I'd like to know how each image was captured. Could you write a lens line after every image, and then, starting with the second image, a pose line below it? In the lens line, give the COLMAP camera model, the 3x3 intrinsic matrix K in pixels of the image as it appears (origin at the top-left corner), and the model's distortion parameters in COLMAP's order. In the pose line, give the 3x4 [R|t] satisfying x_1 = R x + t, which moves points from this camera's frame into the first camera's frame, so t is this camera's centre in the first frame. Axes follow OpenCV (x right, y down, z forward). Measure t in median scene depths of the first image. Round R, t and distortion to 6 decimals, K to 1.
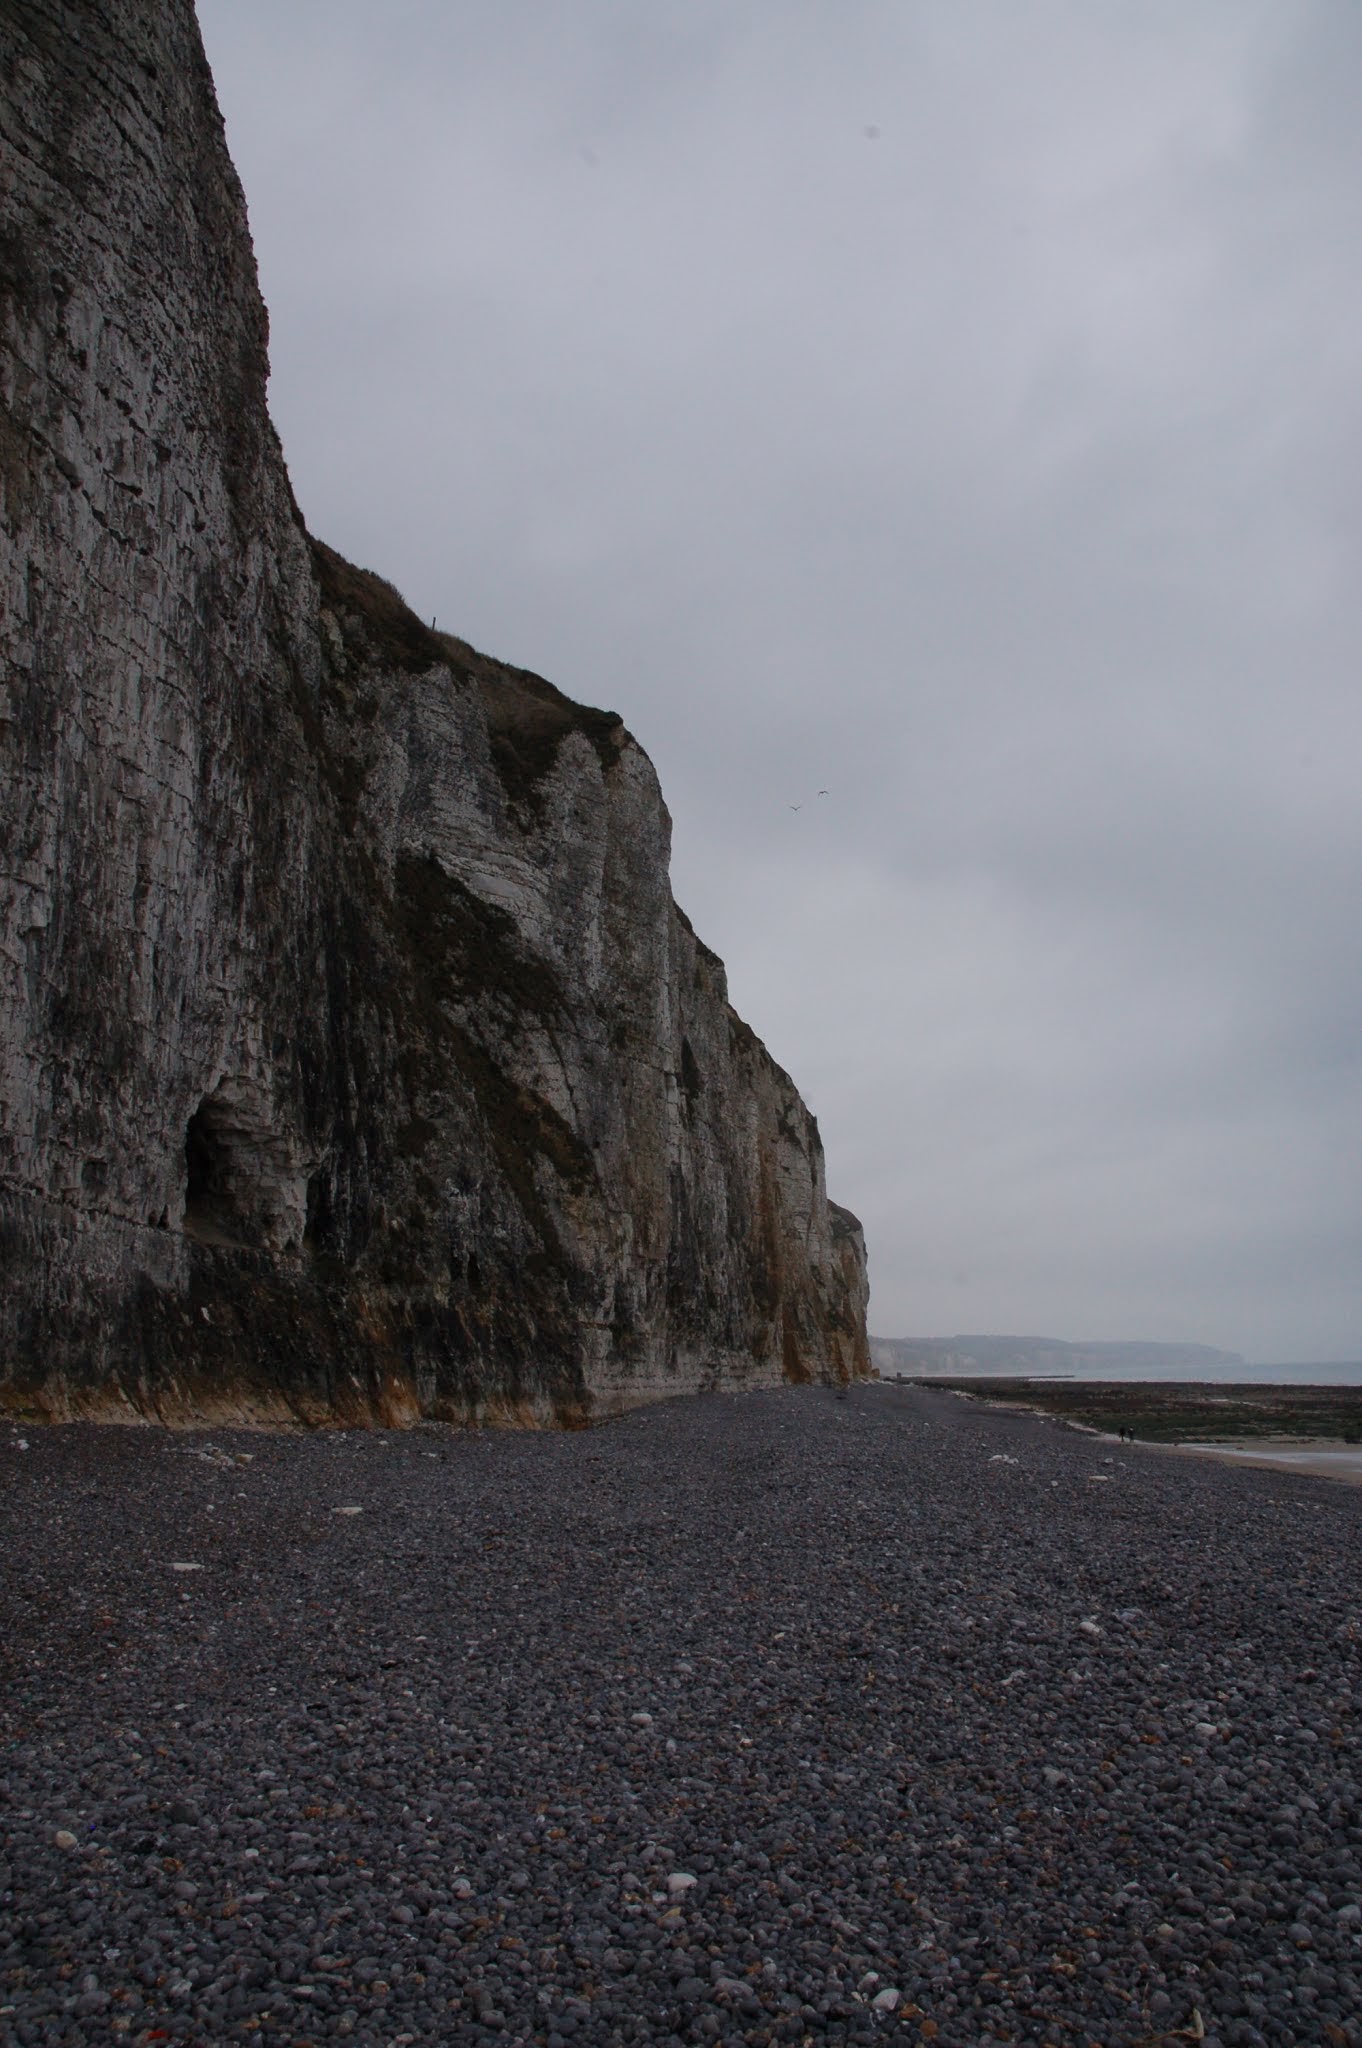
lens RADIAL K [[1622.9, 0, 681.0], [0, 1622.9, 1024.0], [0, 0, 1]] dist [-0.155432, 0.167663]
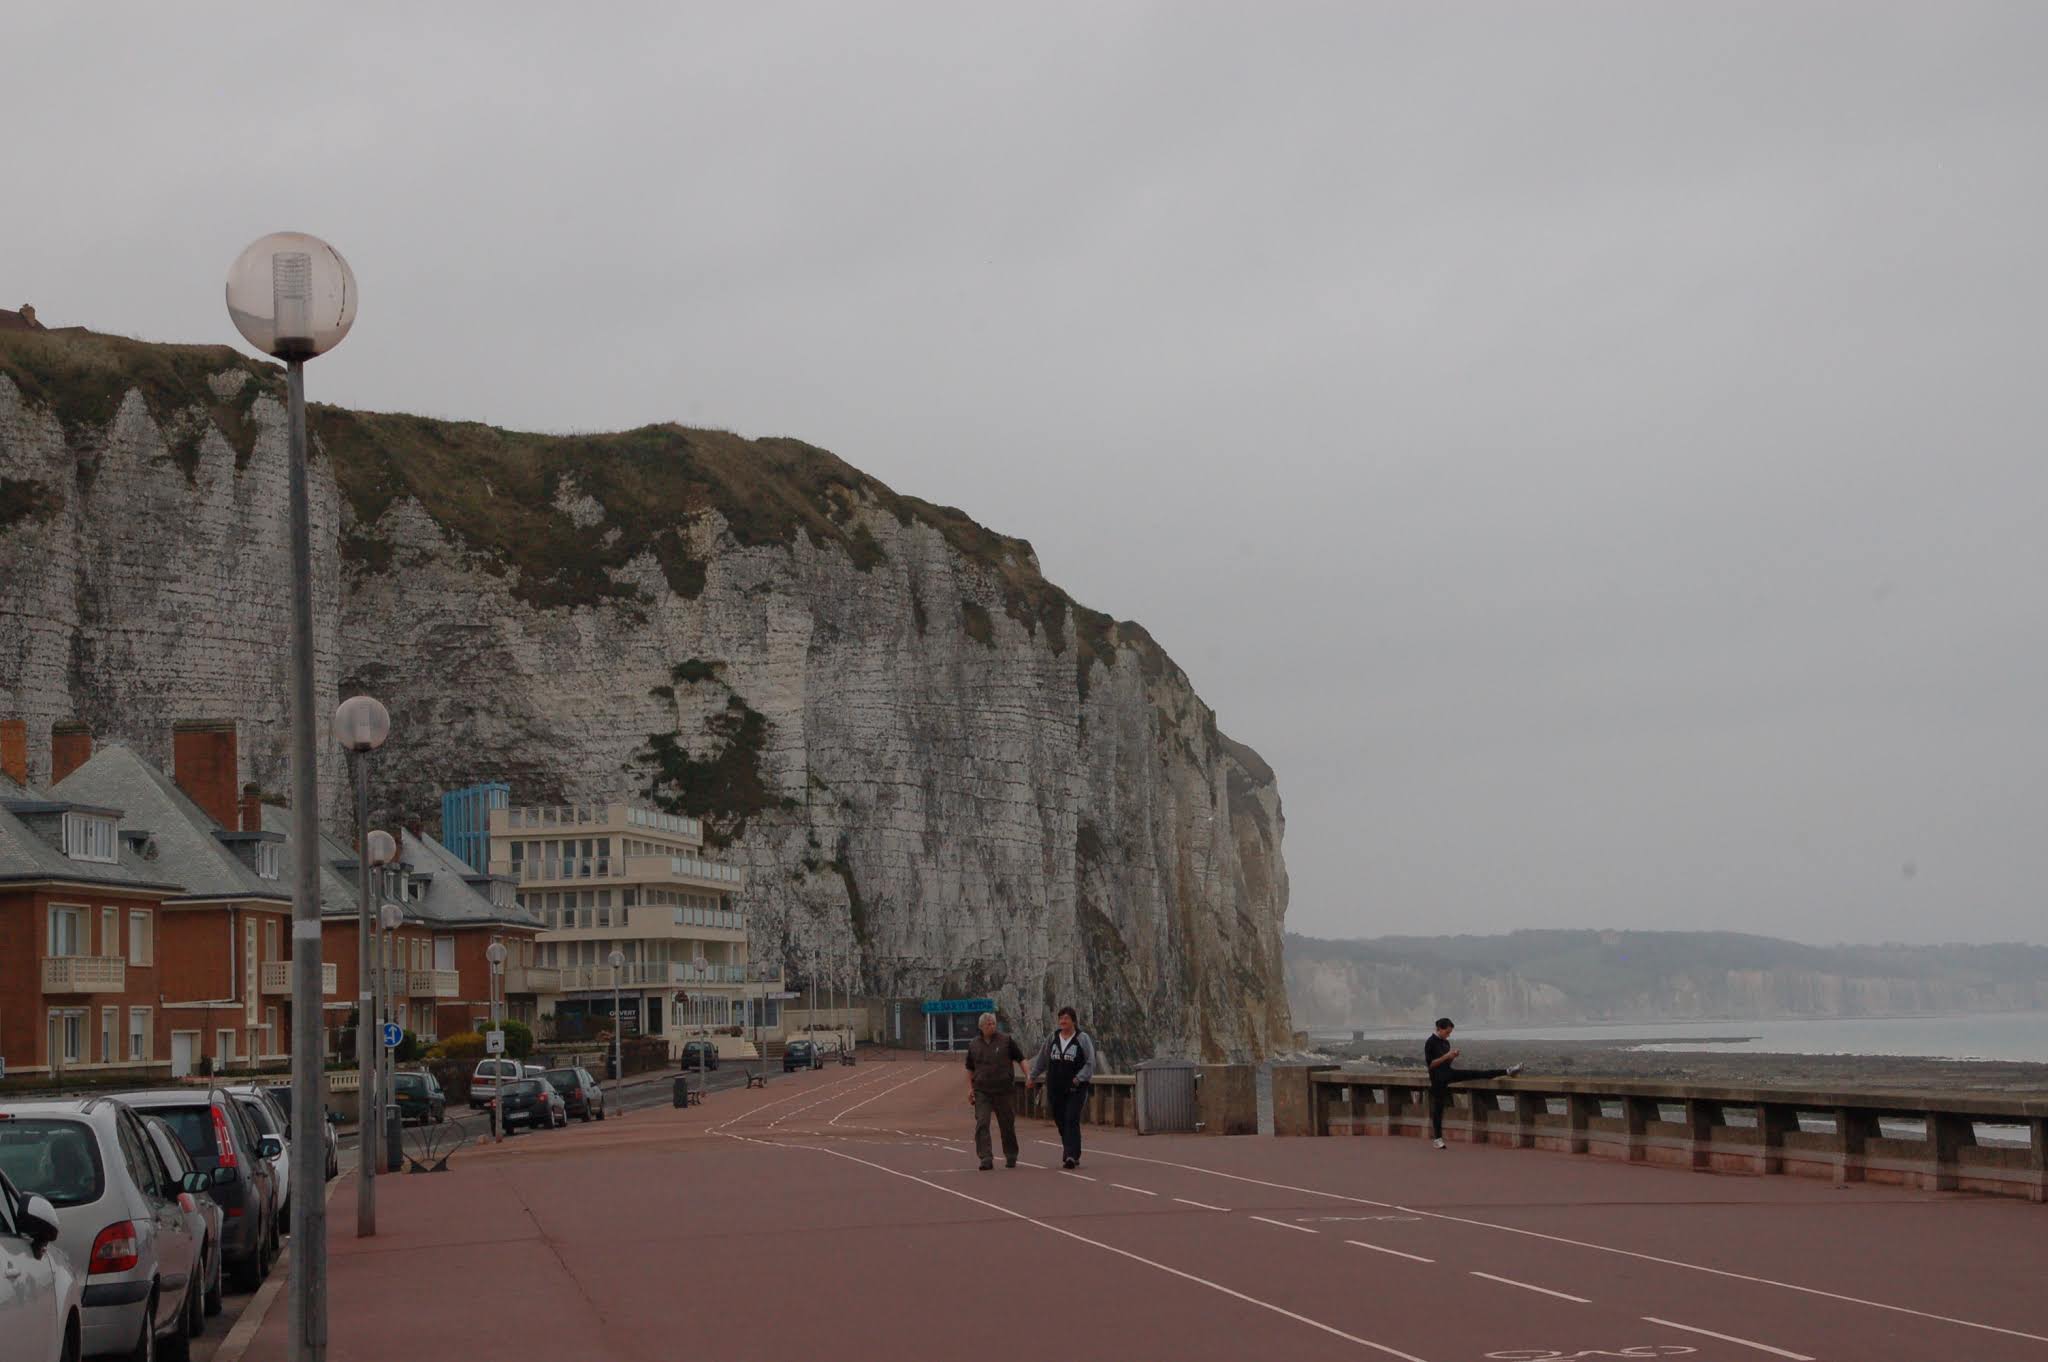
lens RADIAL K [[4447.7, 0, 1024.0], [0, 4447.7, 681.0], [0, 0, 1]] dist [0.342270, 0.188898]
pose [[0.998391, -0.014680, 0.054775, -0.409113], [0.007166, 0.990829, 0.134932, -0.818195], [-0.056253, -0.134323, 0.989340, -3.607235]]
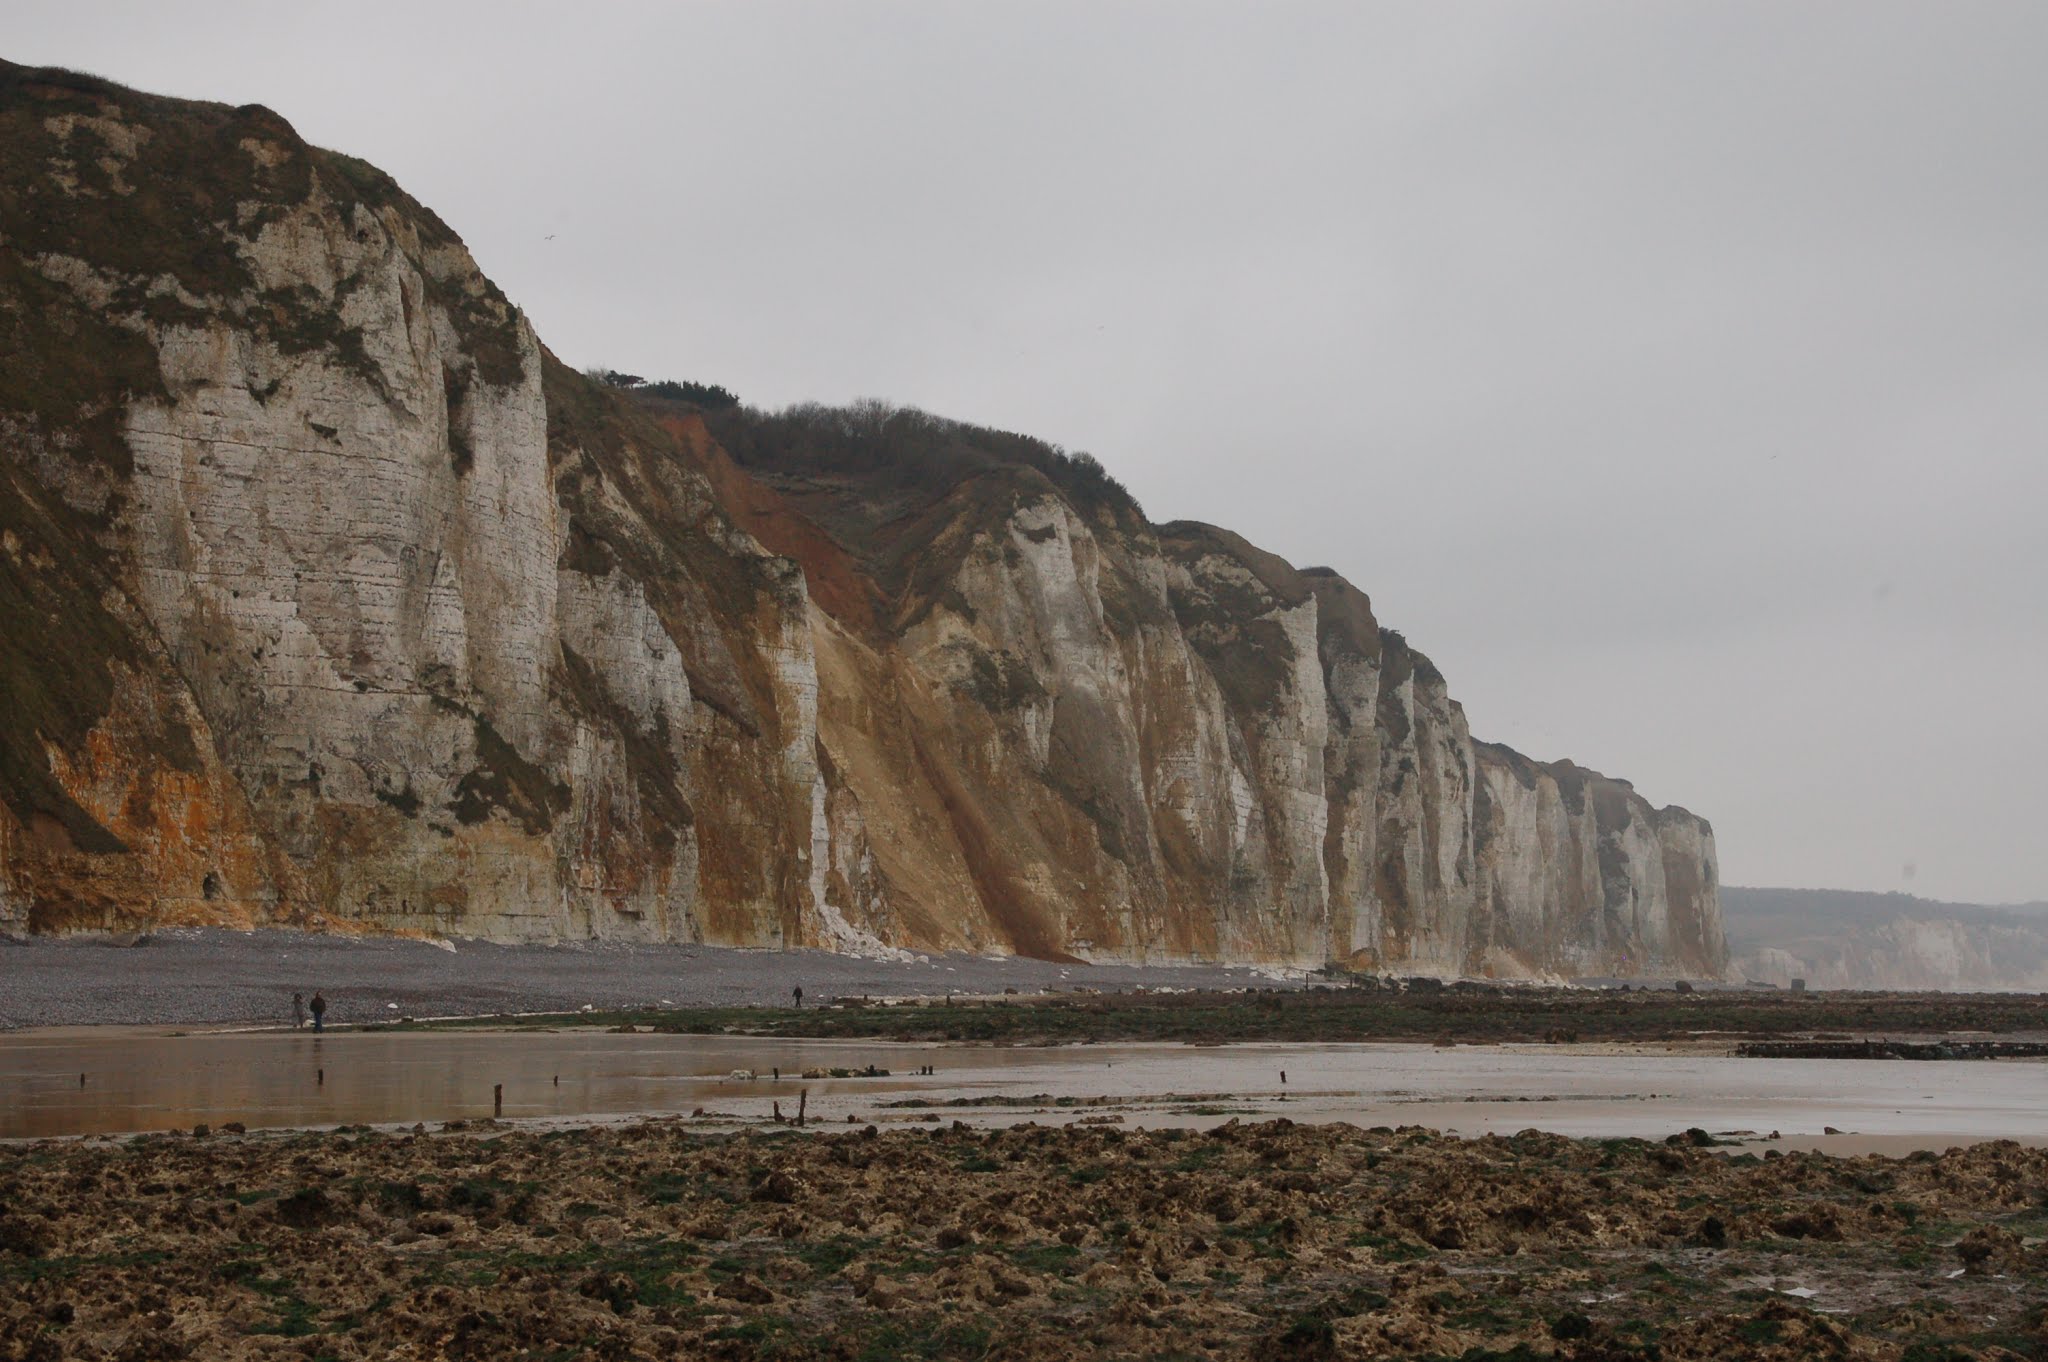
lens RADIAL K [[4079.4, 0, 1029.1], [0, 4079.4, 723.3], [0, 0, 1]] dist [0.321362, 1.710514]
pose [[0.993080, -0.013239, -0.116694, 1.149476], [0.030207, 0.988991, 0.144863, 0.048665], [0.113492, -0.147386, 0.982546, -0.098222]]
